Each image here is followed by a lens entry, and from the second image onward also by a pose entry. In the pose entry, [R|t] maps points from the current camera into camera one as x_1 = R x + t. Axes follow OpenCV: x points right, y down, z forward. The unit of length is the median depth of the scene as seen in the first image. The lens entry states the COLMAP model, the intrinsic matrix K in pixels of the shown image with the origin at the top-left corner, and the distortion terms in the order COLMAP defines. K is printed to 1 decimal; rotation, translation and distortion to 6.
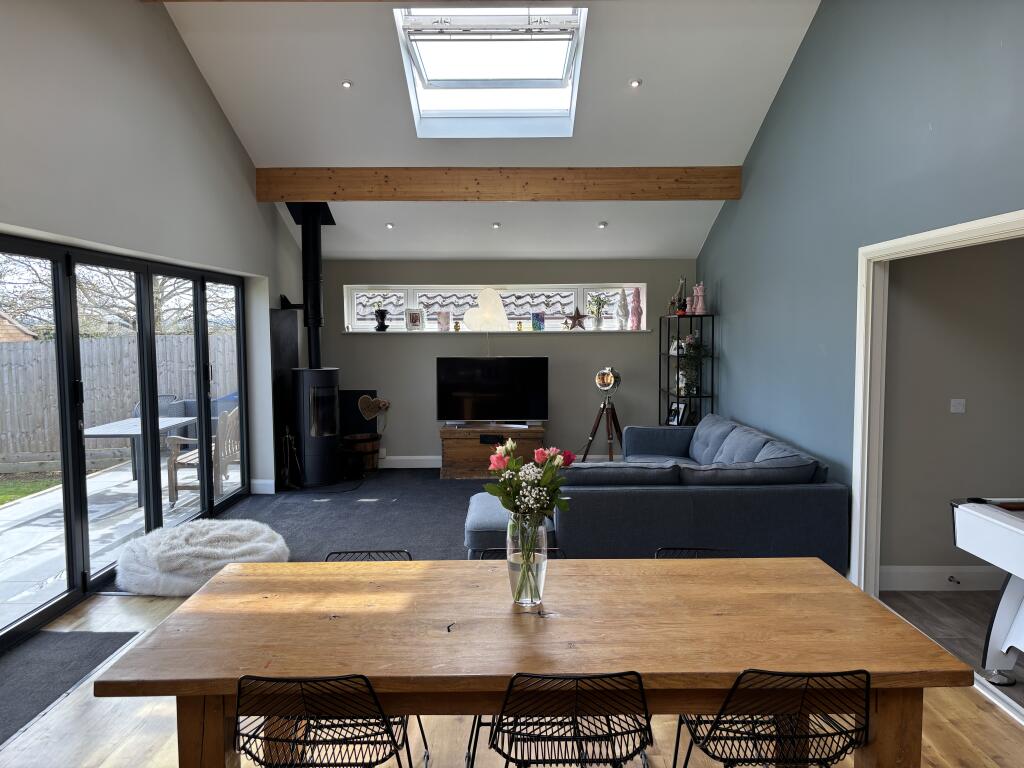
lens RADIAL K [[779.8, 0, 502.3], [0, 779.8, 398.1], [0, 0, 1]] dist [0.030627, -0.024399]
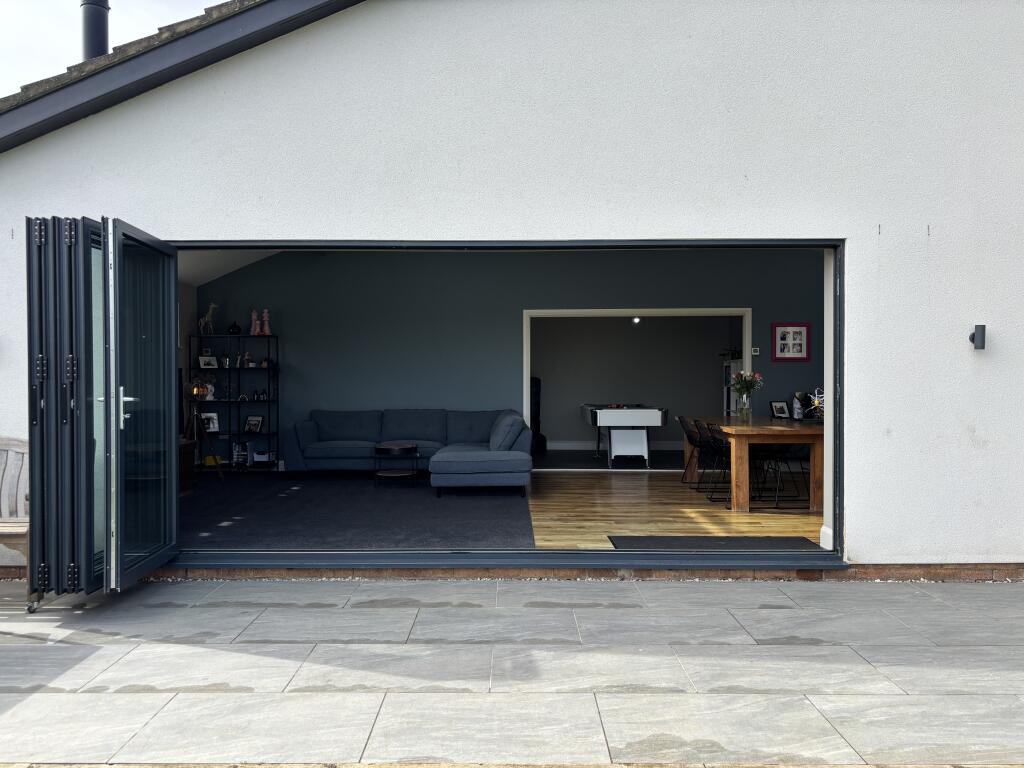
lens RADIAL K [[779.8, 0, 509.7], [0, 779.8, 382.0], [0, 0, 1]] dist [0.030627, -0.024399]
pose [[-0.000050, -0.000727, 1.000000, -1.115707], [0.094558, 0.995519, 0.000729, 0.002440], [-0.995519, 0.094558, 0.000019, 0.688893]]
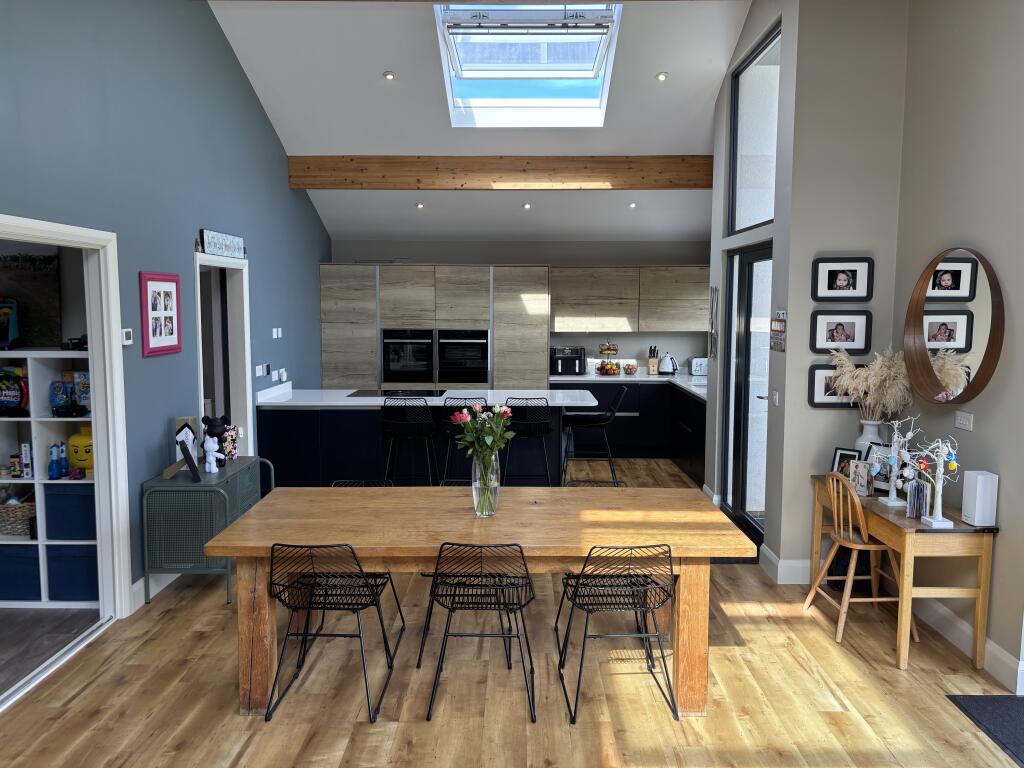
lens RADIAL K [[779.8, 0, 516.8], [0, 779.8, 377.3], [0, 0, 1]] dist [0.030627, -0.024399]
pose [[-0.999963, 0.004275, -0.007502, -0.005471], [0.002802, 0.982460, 0.186453, -0.090658], [0.008167, 0.186425, -0.982435, 0.845987]]
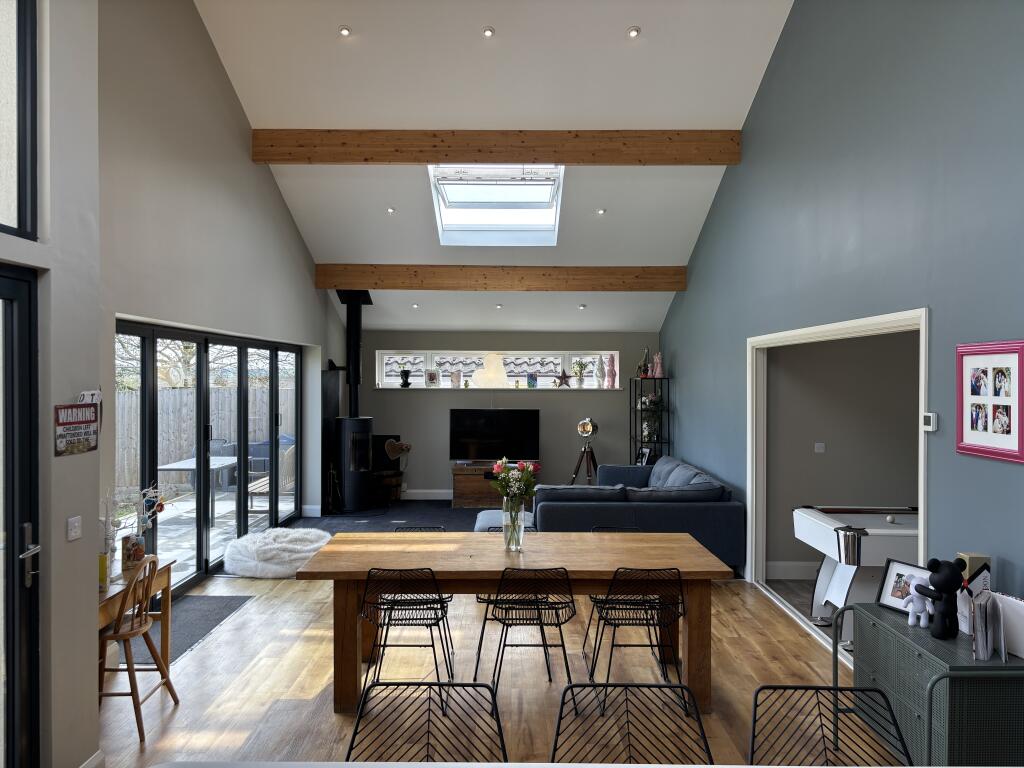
lens RADIAL K [[779.8, 0, 508.7], [0, 779.8, 387.7], [0, 0, 1]] dist [0.030627, -0.024399]
pose [[0.999945, 0.009118, 0.005261, 0.002909], [-0.008684, 0.996971, -0.077286, 0.010756], [-0.005950, 0.077236, 0.996995, -0.284338]]
